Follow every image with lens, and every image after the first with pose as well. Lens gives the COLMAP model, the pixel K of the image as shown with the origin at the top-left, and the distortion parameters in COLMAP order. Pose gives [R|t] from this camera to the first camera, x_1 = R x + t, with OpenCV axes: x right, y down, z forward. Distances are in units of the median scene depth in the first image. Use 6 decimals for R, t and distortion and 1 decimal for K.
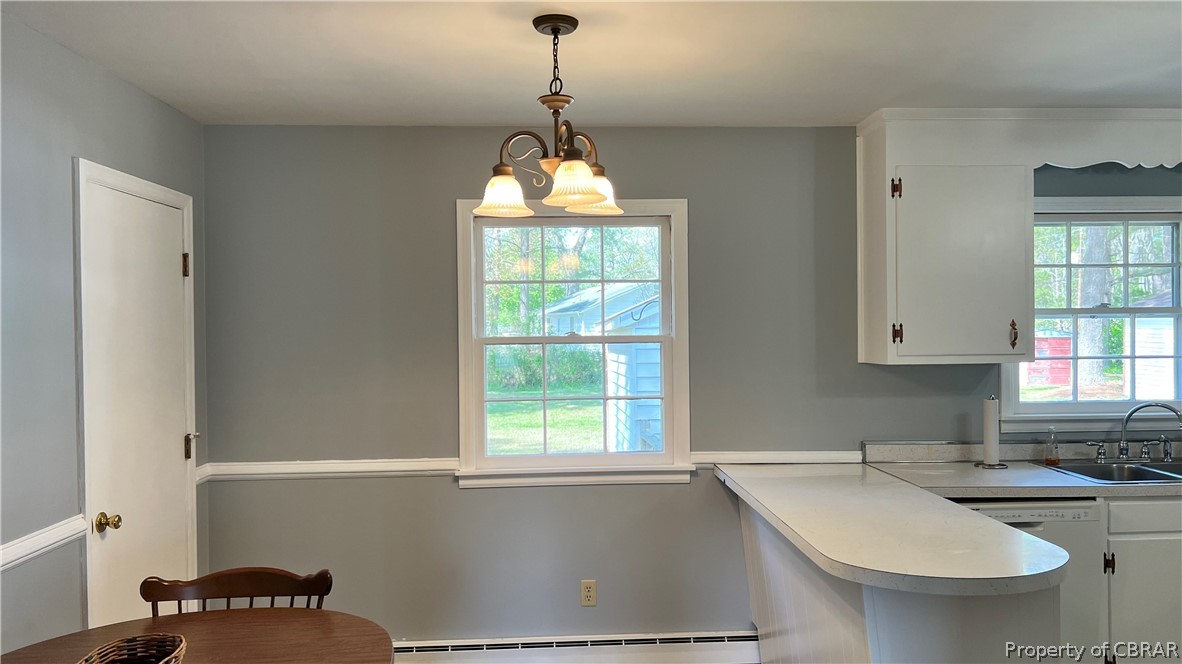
lens RADIAL K [[890.4, 0, 594.0], [0, 890.4, 337.2], [0, 0, 1]] dist [0.099735, -0.147652]
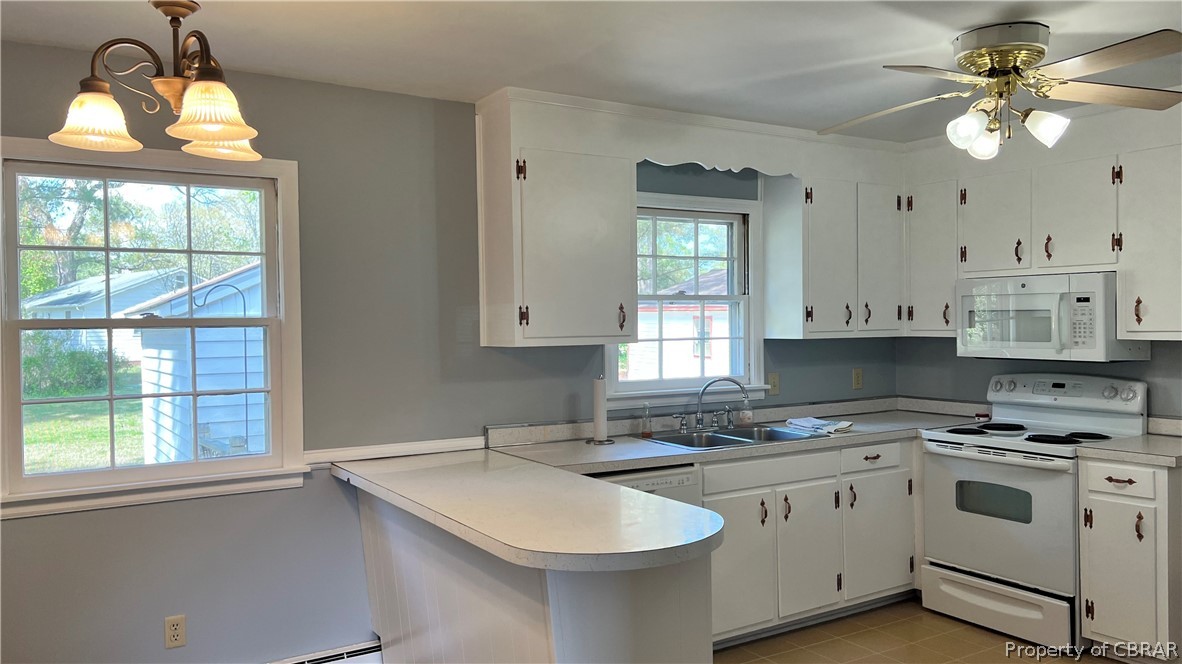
lens RADIAL K [[890.4, 0, 594.0], [0, 890.4, 337.2], [0, 0, 1]] dist [0.099735, -0.147652]
pose [[0.874182, -0.008219, 0.485529, -0.071108], [0.006669, 0.999966, 0.004920, 0.014435], [-0.485553, -0.001063, 0.874206, 0.090865]]
